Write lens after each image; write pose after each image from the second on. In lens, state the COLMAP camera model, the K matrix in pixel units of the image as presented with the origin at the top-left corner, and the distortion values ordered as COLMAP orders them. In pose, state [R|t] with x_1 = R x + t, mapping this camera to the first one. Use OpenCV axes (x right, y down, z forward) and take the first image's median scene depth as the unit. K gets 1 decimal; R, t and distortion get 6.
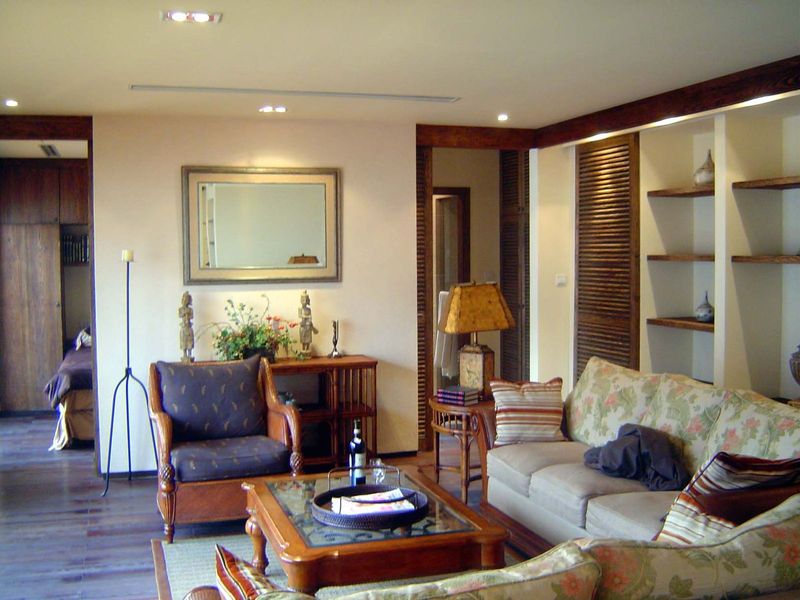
lens RADIAL K [[918.3, 0, 399.1], [0, 918.3, 300.2], [0, 0, 1]] dist [-0.112841, 0.000000]
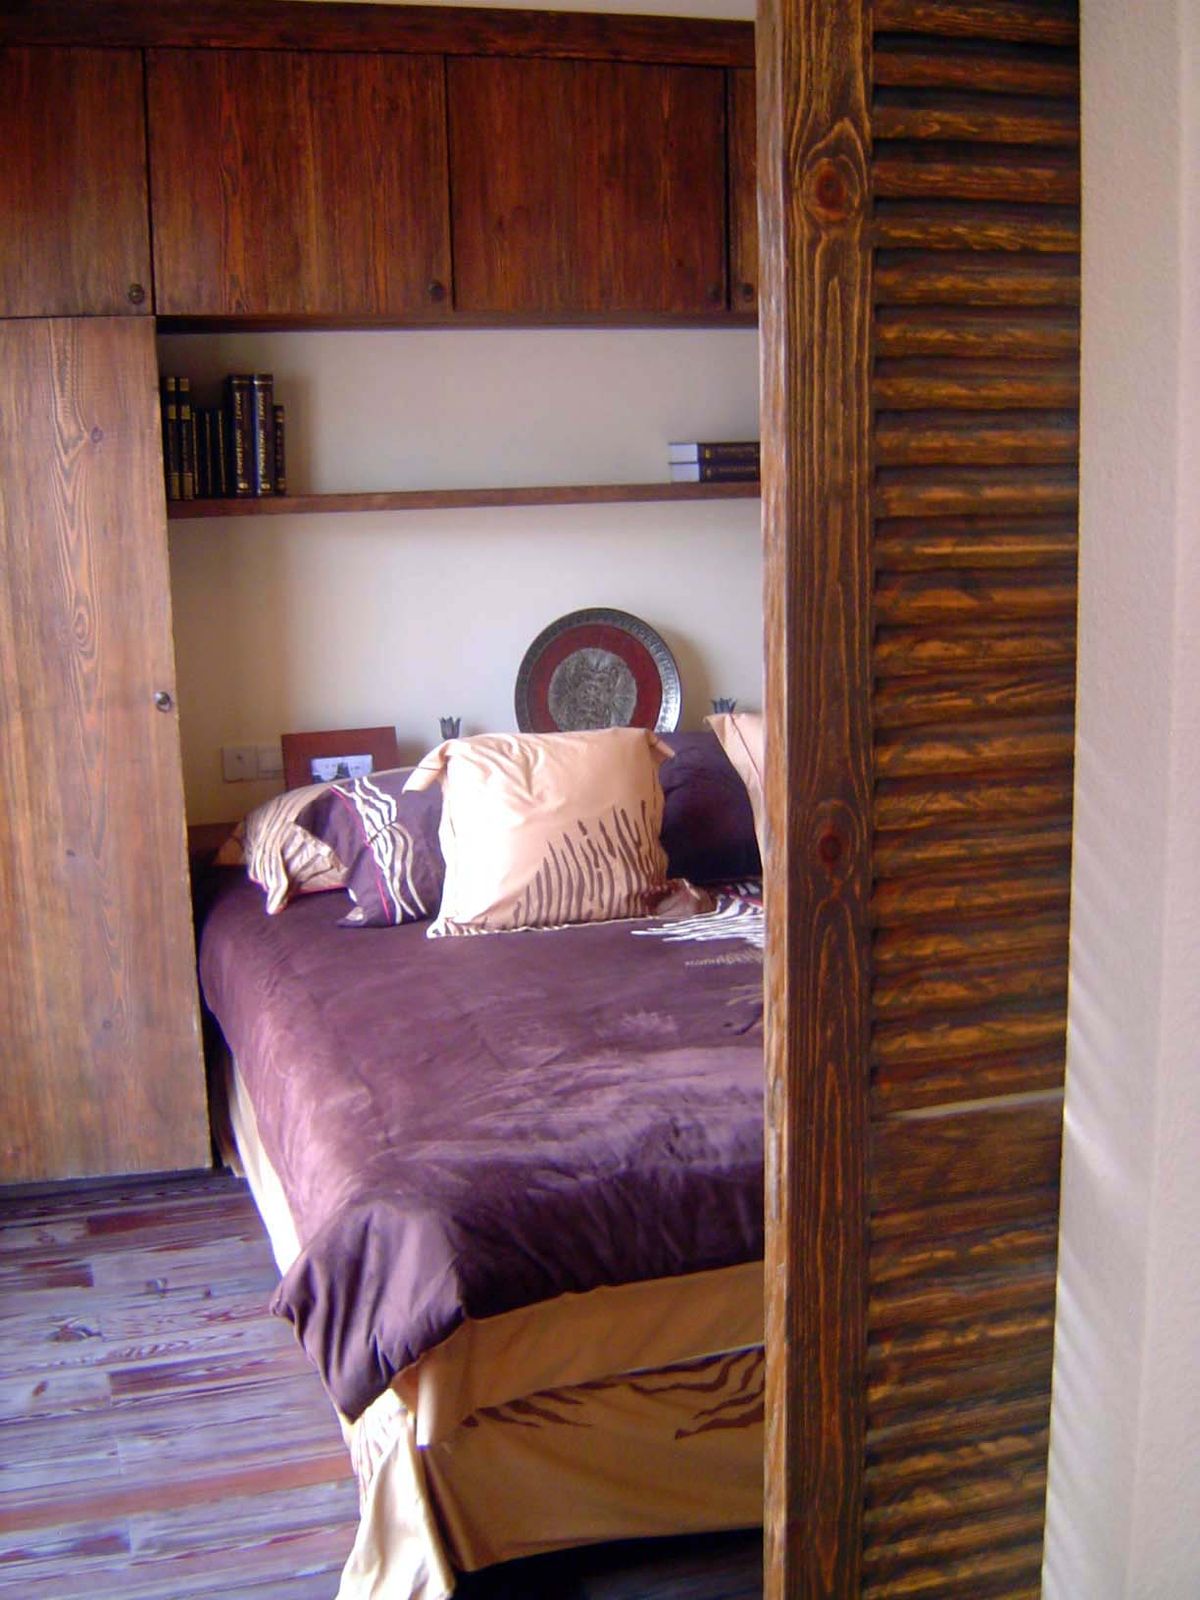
lens RADIAL K [[1836.6, 0, 601.6], [0, 1836.6, 798.5], [0, 0, 1]] dist [-0.112841, 0.000000]
pose [[0.999699, -0.016302, 0.018355, -0.282527], [0.013616, 0.990339, 0.137997, -0.030132], [-0.020428, -0.137705, 0.990263, 0.568070]]
